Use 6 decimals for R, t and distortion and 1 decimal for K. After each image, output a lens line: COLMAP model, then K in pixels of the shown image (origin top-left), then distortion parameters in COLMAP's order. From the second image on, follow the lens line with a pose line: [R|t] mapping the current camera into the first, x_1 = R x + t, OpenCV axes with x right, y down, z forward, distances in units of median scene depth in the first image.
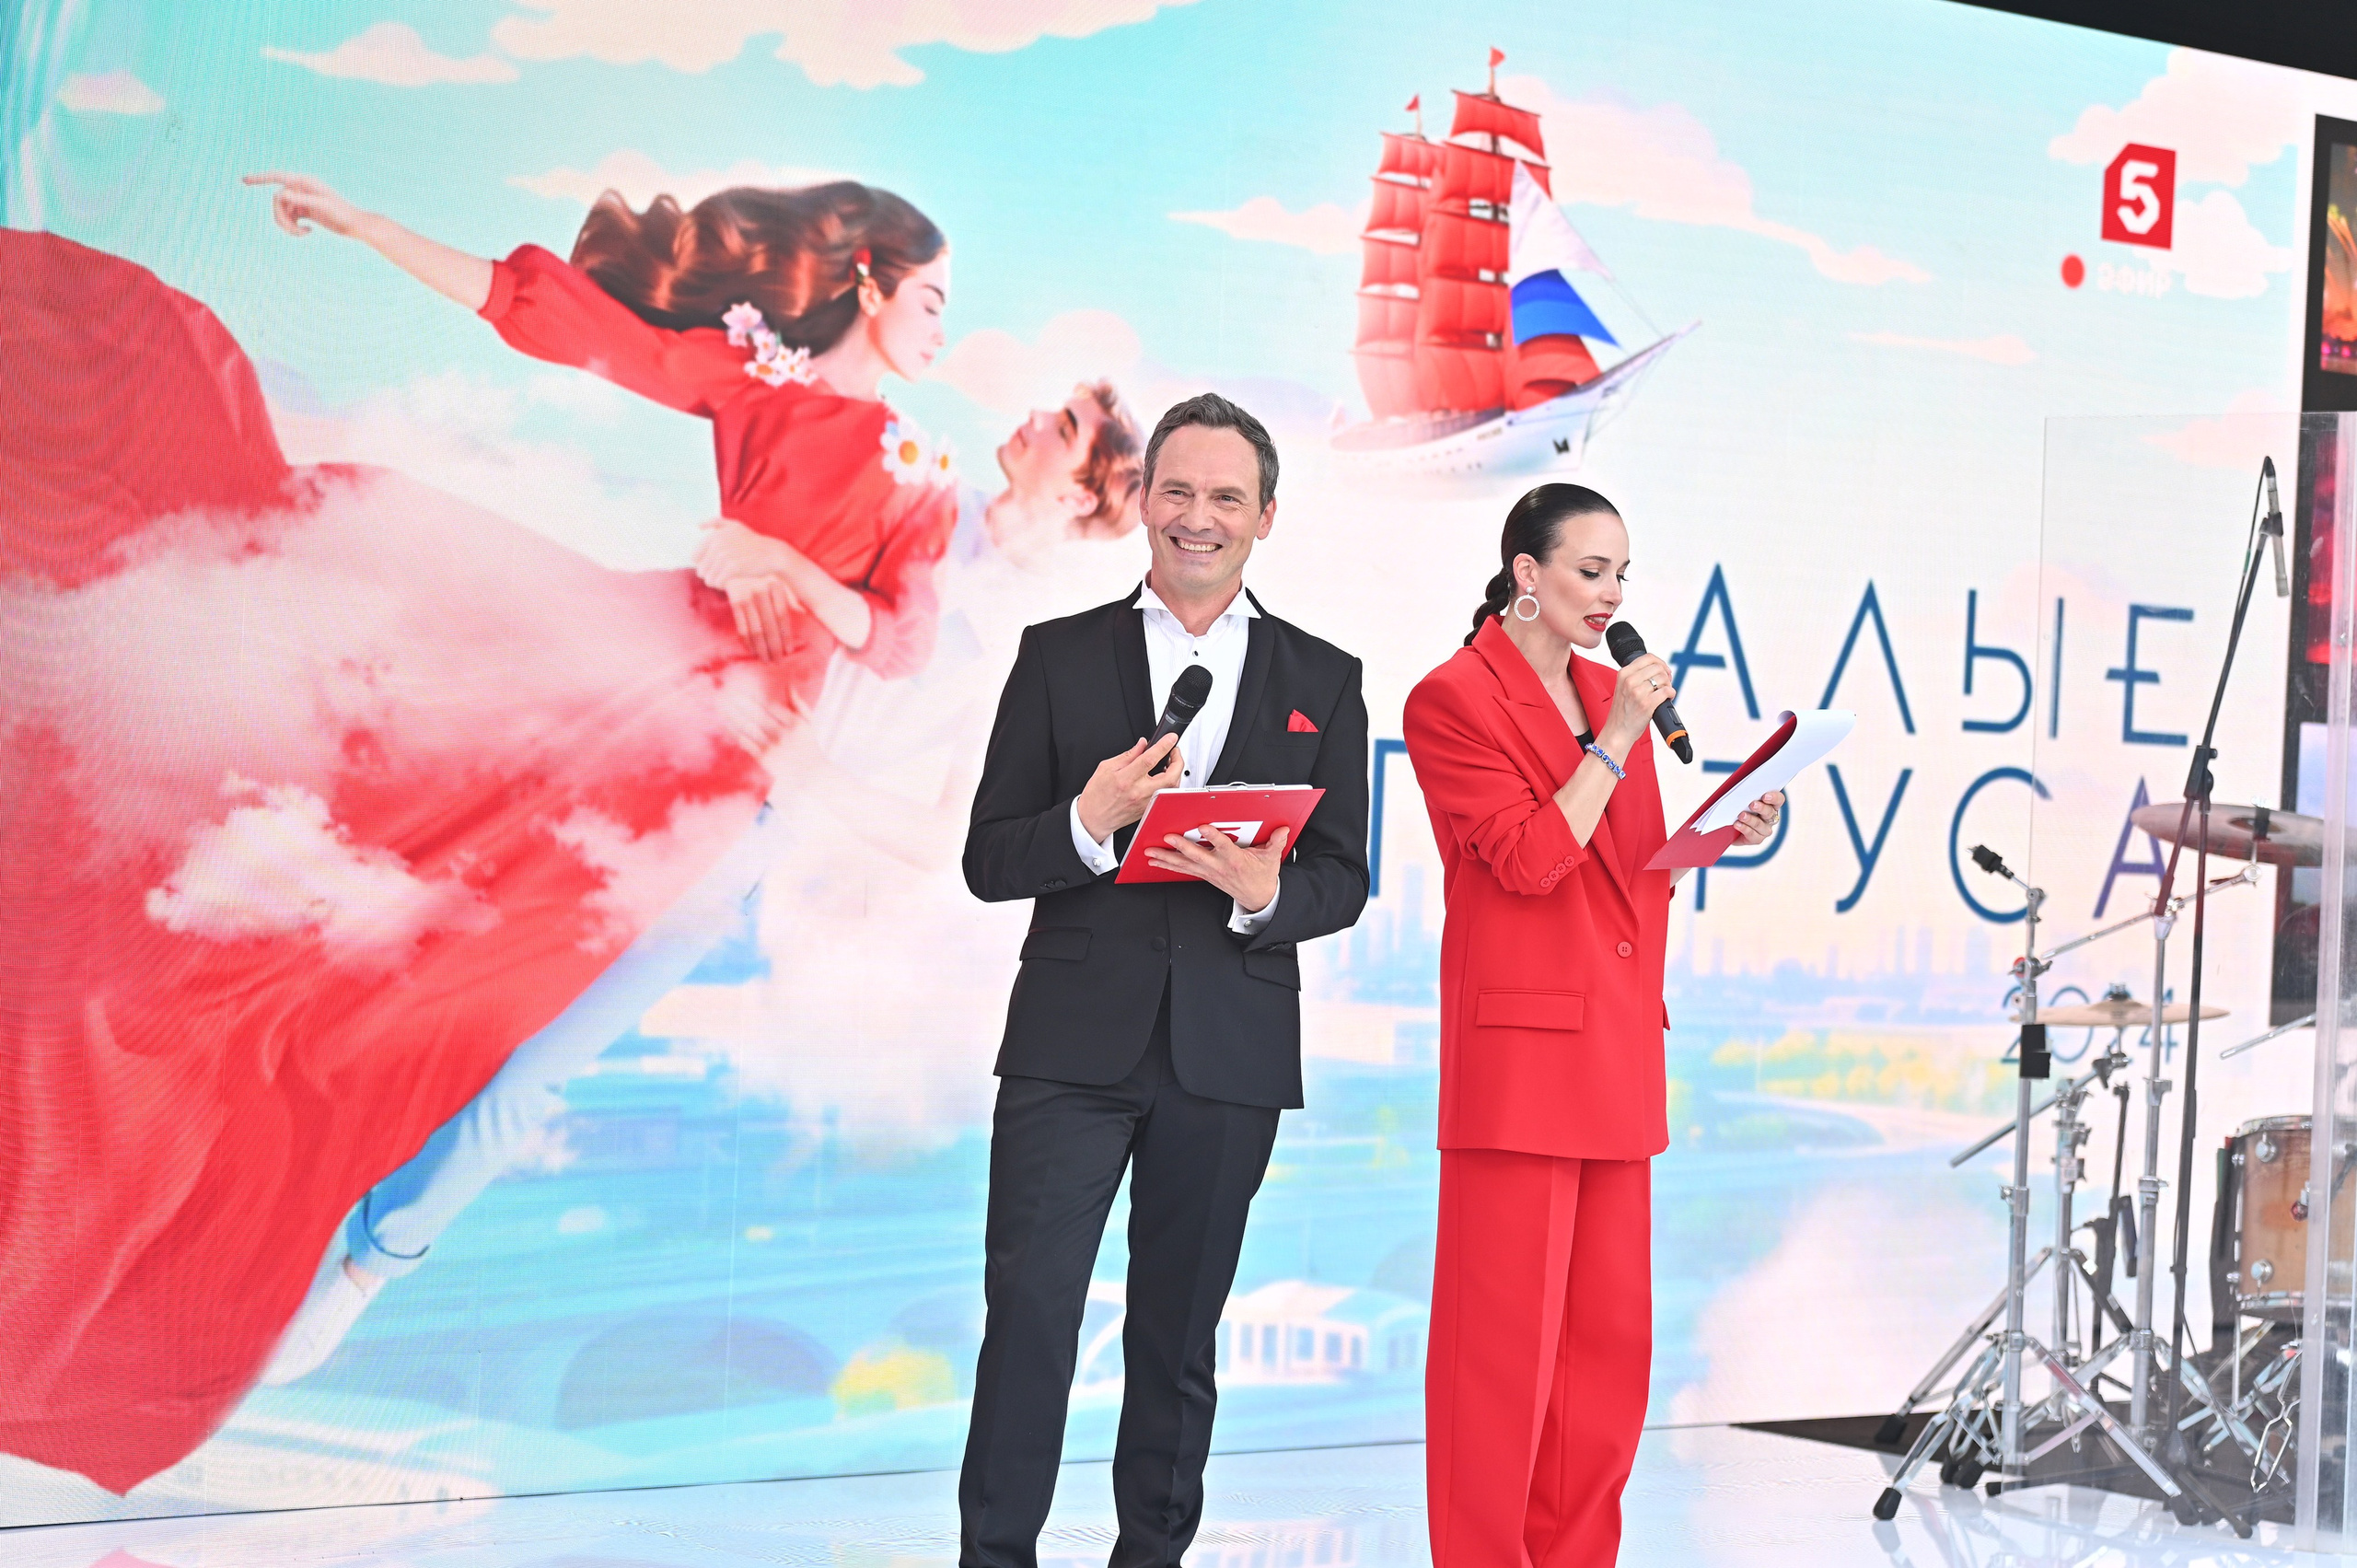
lens RADIAL K [[4788.6, 0, 1339.4], [0, 4788.6, 858.7], [0, 0, 1]] dist [0.114510, 0.000000]
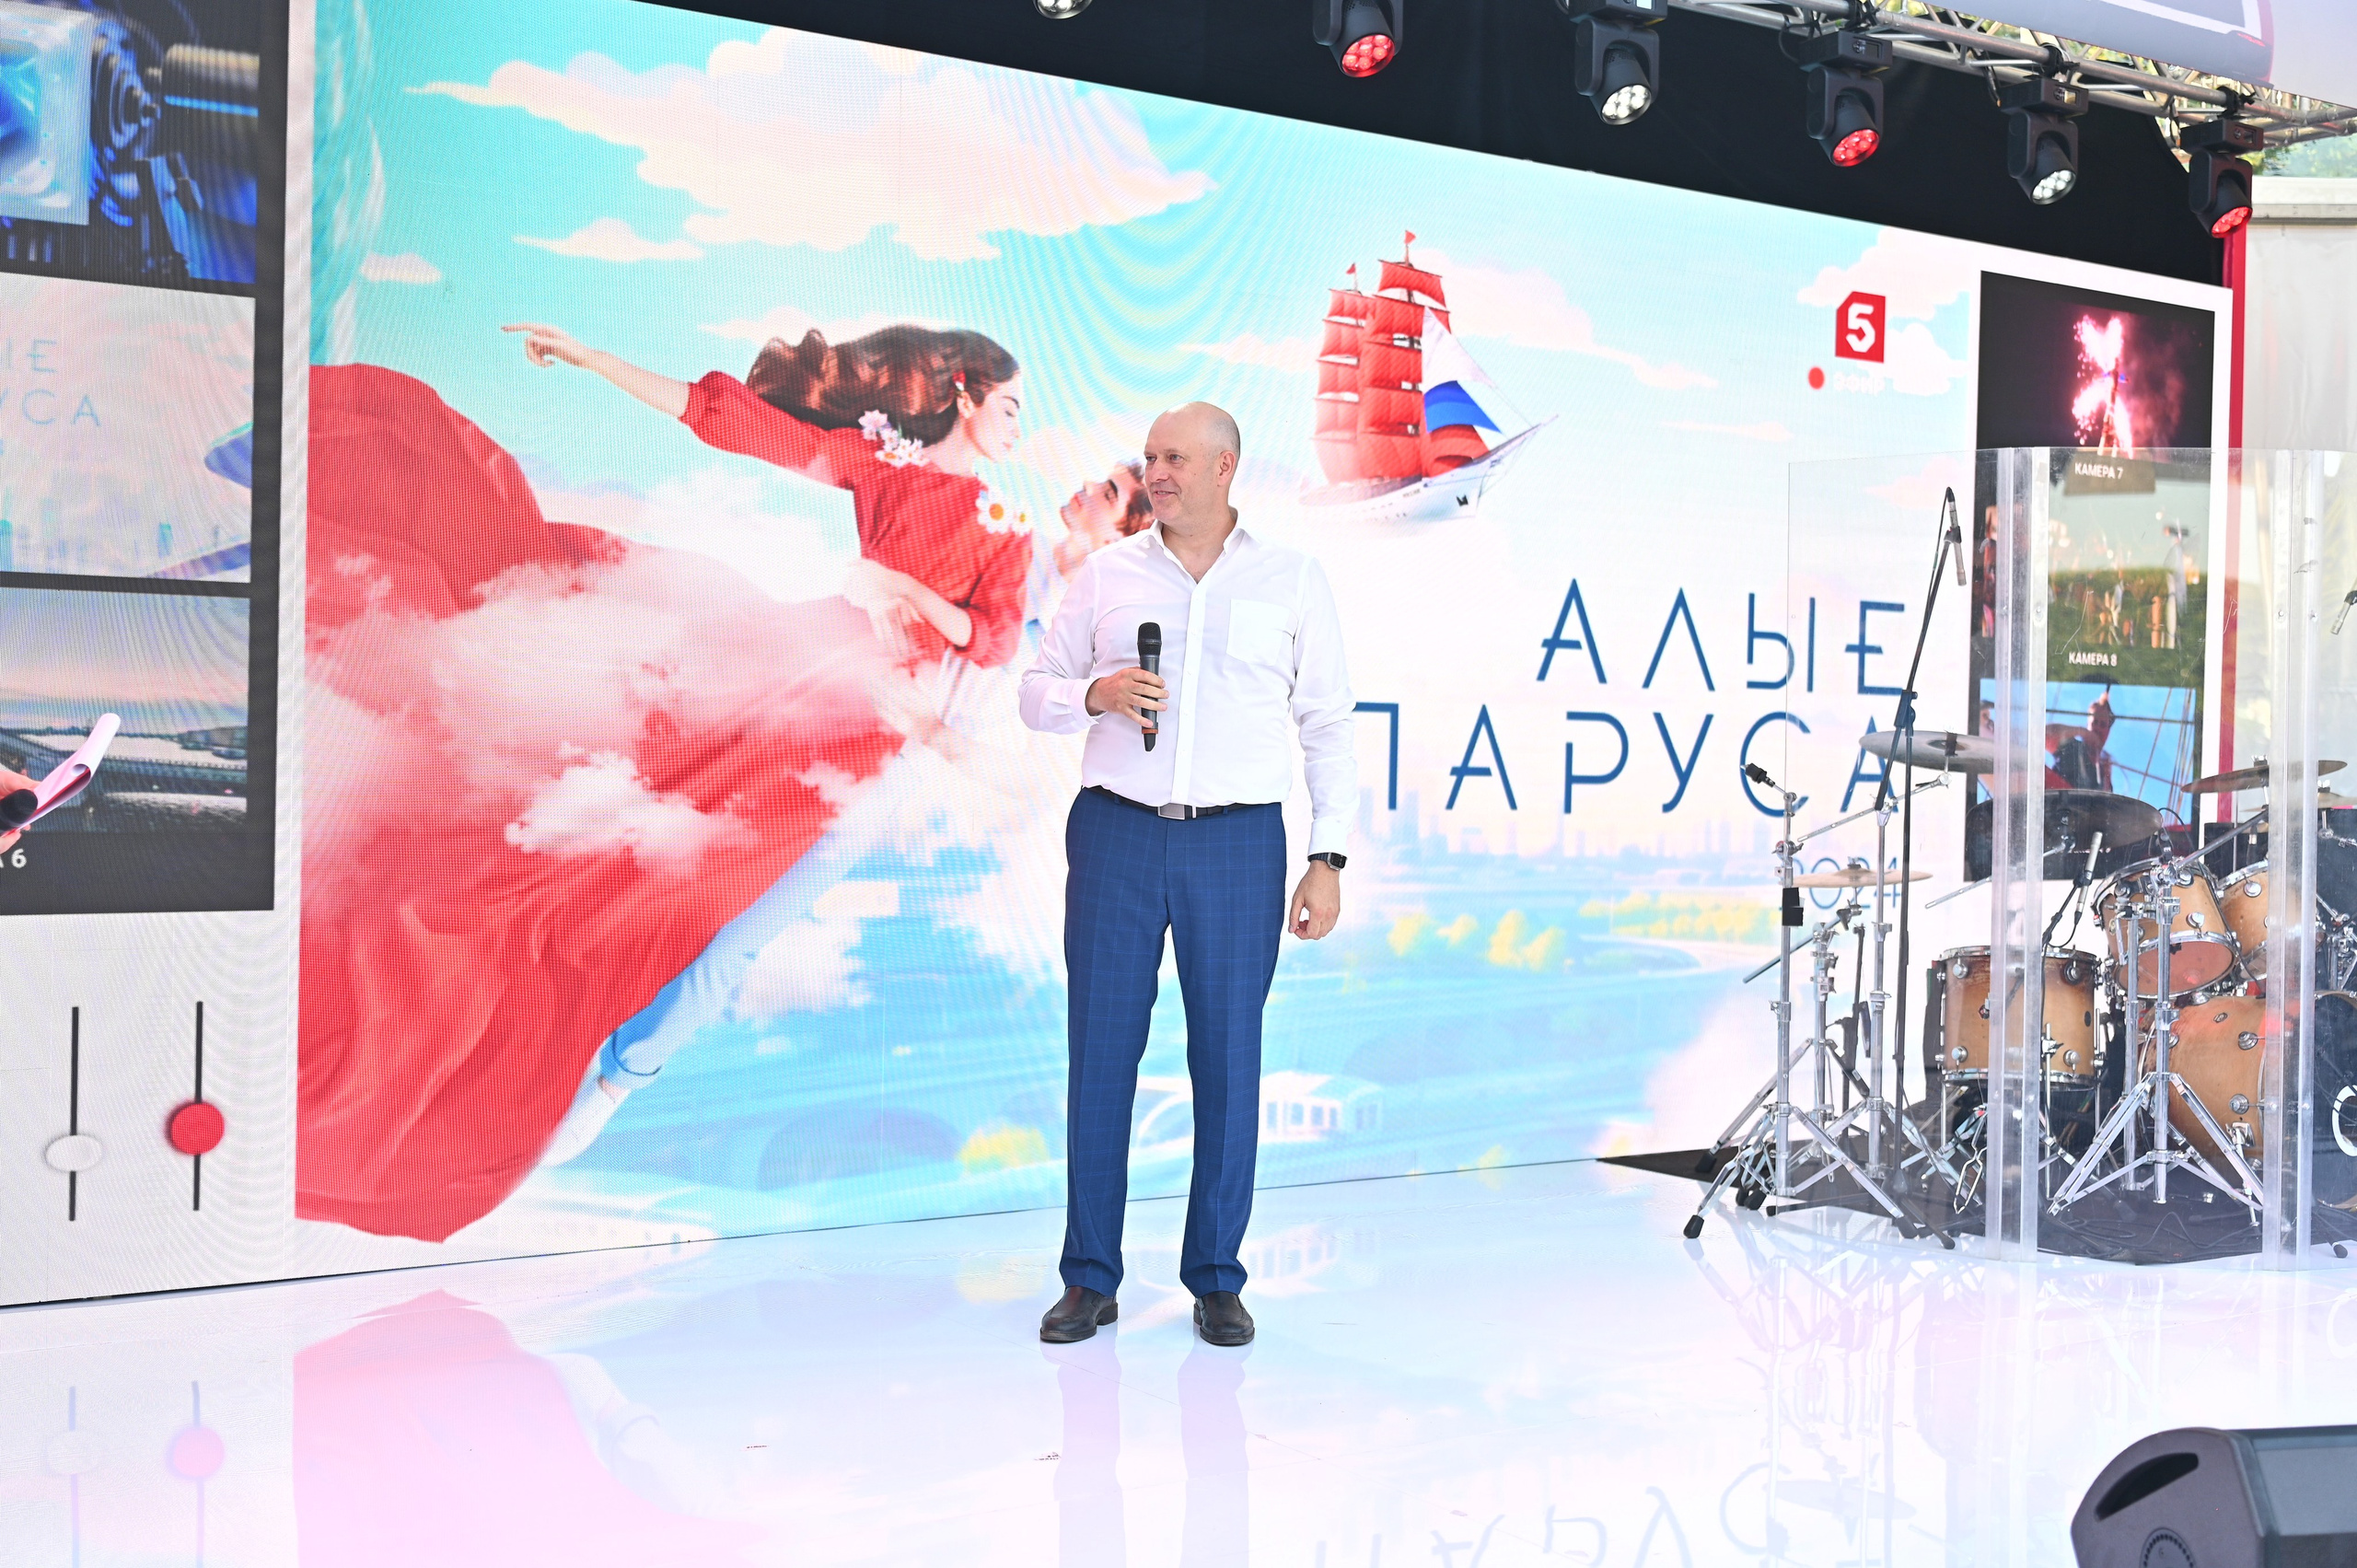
lens RADIAL K [[2560.4, 0, 1209.0], [0, 2560.4, 794.5], [0, 0, 1]] dist [-0.034282, 0.000000]
pose [[0.995306, -0.023170, -0.093968, 0.041853], [0.023384, 0.999726, 0.001174, 0.001545], [0.093915, -0.003366, 0.995575, 0.216386]]
